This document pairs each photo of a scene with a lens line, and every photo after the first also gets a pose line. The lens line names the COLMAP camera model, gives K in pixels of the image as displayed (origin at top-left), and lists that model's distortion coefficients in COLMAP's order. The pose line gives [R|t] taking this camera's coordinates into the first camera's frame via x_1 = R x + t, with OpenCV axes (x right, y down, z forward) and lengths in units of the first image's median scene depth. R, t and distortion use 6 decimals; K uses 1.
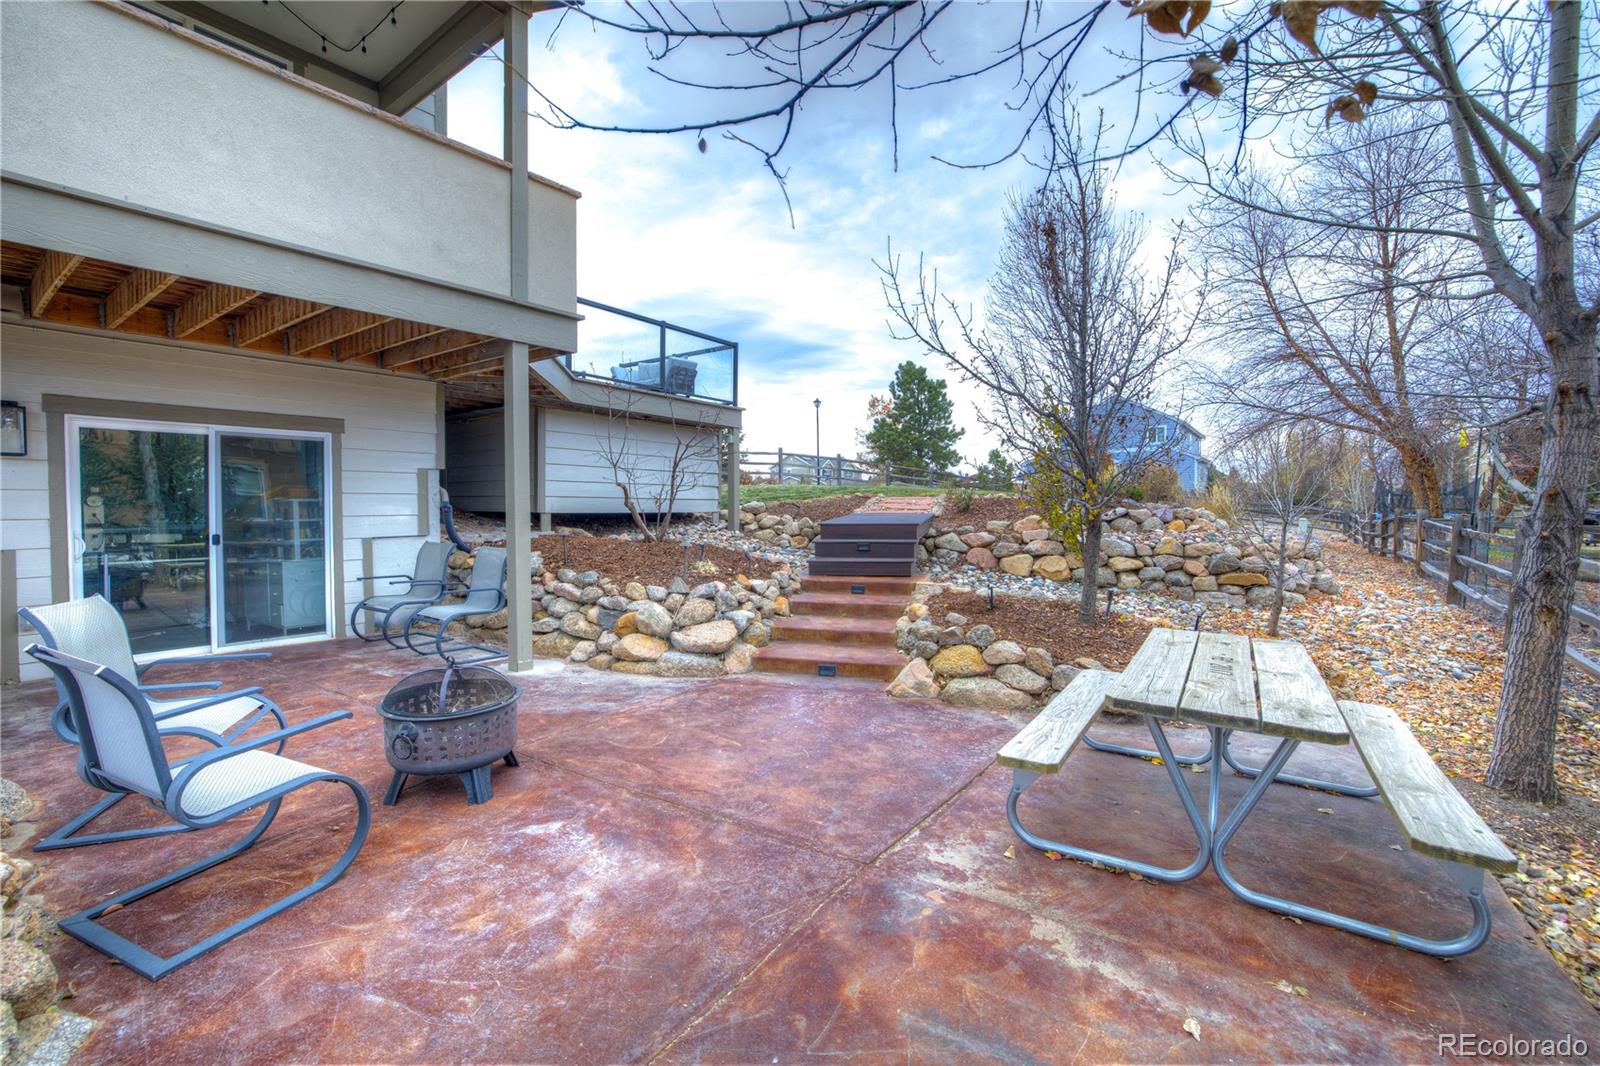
lens RADIAL K [[692.4, 0, 797.5], [0, 692.4, 525.0], [0, 0, 1]] dist [-0.001685, 0.000484]
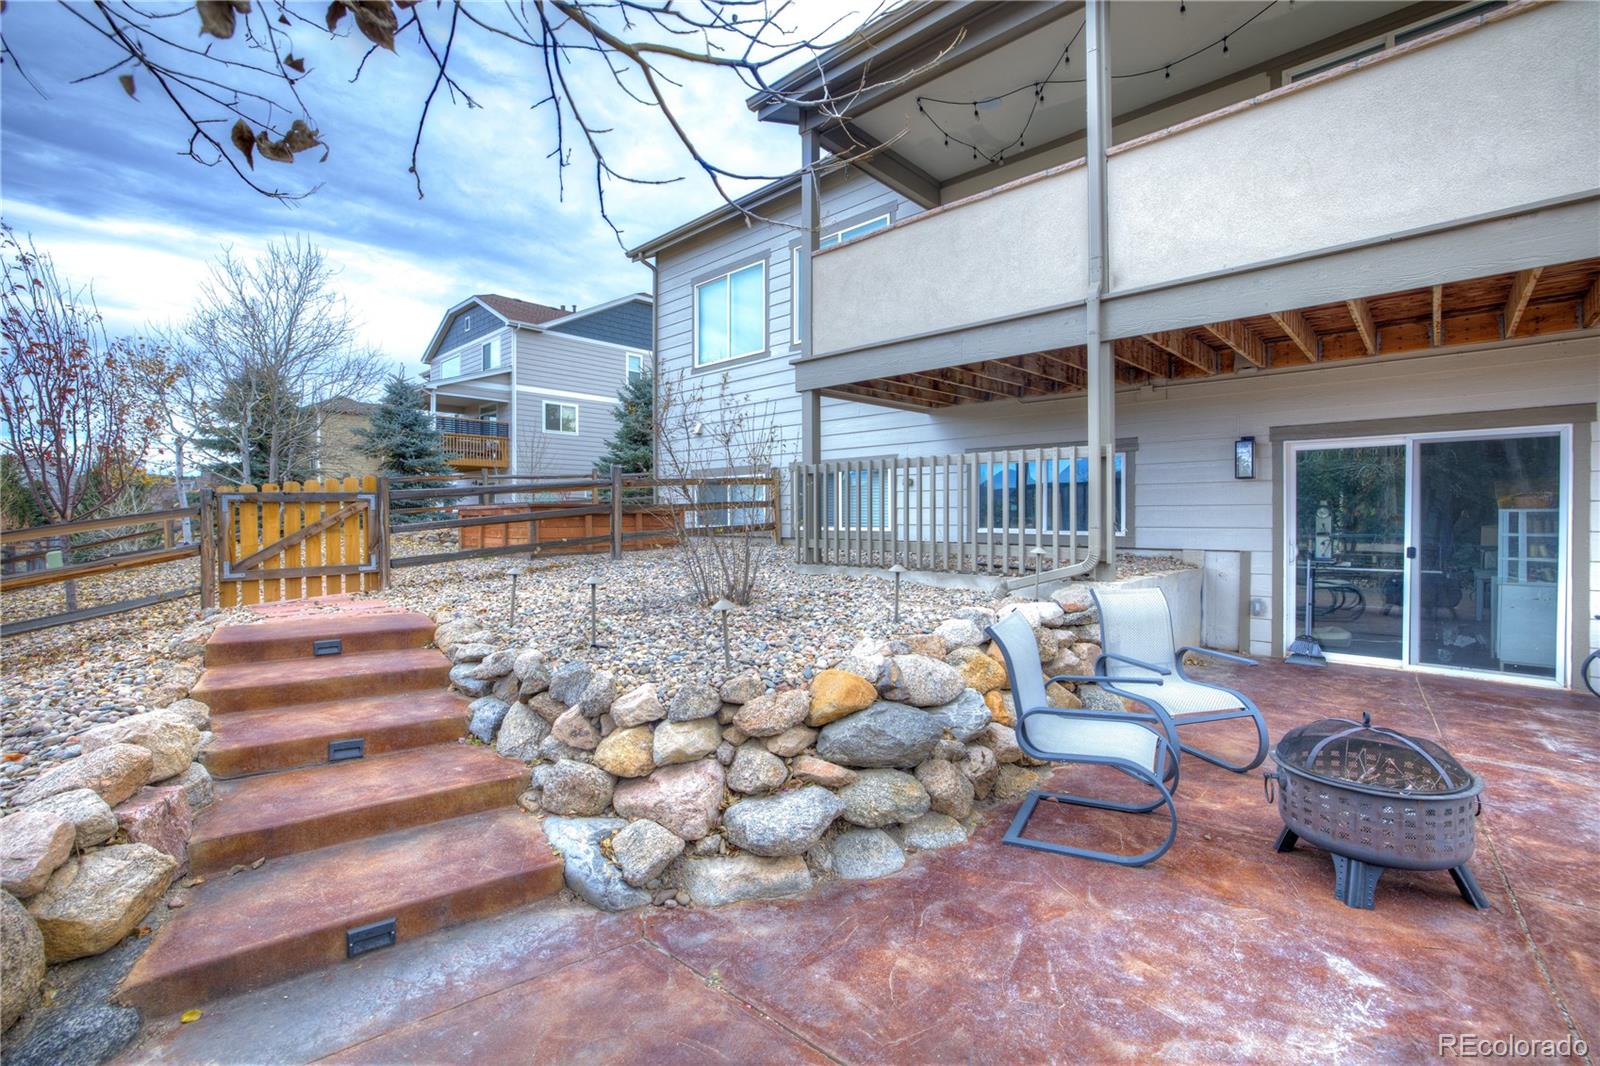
lens RADIAL K [[692.4, 0, 796.2], [0, 692.4, 524.3], [0, 0, 1]] dist [-0.001685, 0.000484]
pose [[-0.104190, 0.016304, -0.994424, 0.257156], [-0.025218, 0.999501, 0.019029, -0.018385], [0.994238, 0.027060, -0.103727, 0.307196]]
